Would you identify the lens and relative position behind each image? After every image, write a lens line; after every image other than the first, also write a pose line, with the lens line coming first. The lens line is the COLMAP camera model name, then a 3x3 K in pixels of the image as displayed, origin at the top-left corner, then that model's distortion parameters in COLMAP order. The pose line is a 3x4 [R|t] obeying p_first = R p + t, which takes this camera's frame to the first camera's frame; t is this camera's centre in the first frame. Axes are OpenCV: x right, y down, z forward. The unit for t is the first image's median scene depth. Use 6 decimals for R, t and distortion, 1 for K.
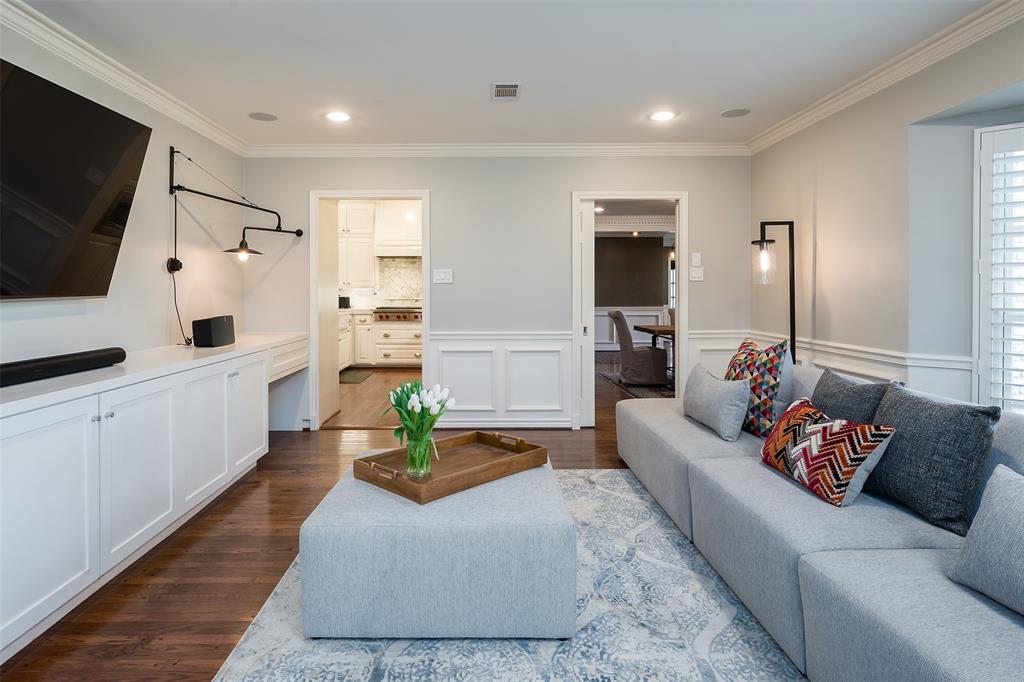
lens RADIAL K [[559.0, 0, 498.6], [0, 559.0, 301.7], [0, 0, 1]] dist [-0.010057, 0.000247]
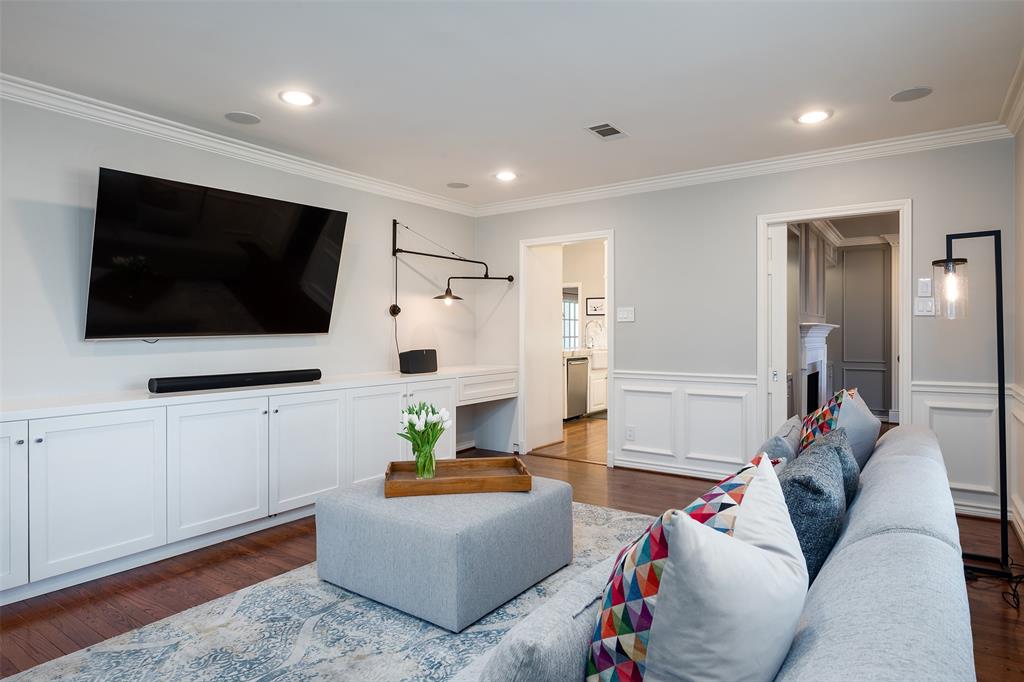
lens RADIAL K [[589.4, 0, 515.1], [0, 589.4, 336.2], [0, 0, 1]] dist [-0.001265, -0.000765]
pose [[0.814526, 0.005158, -0.580104, 0.450539], [-0.010214, 0.999933, -0.005451, 0.000378], [0.580037, 0.010365, 0.814524, 0.038146]]
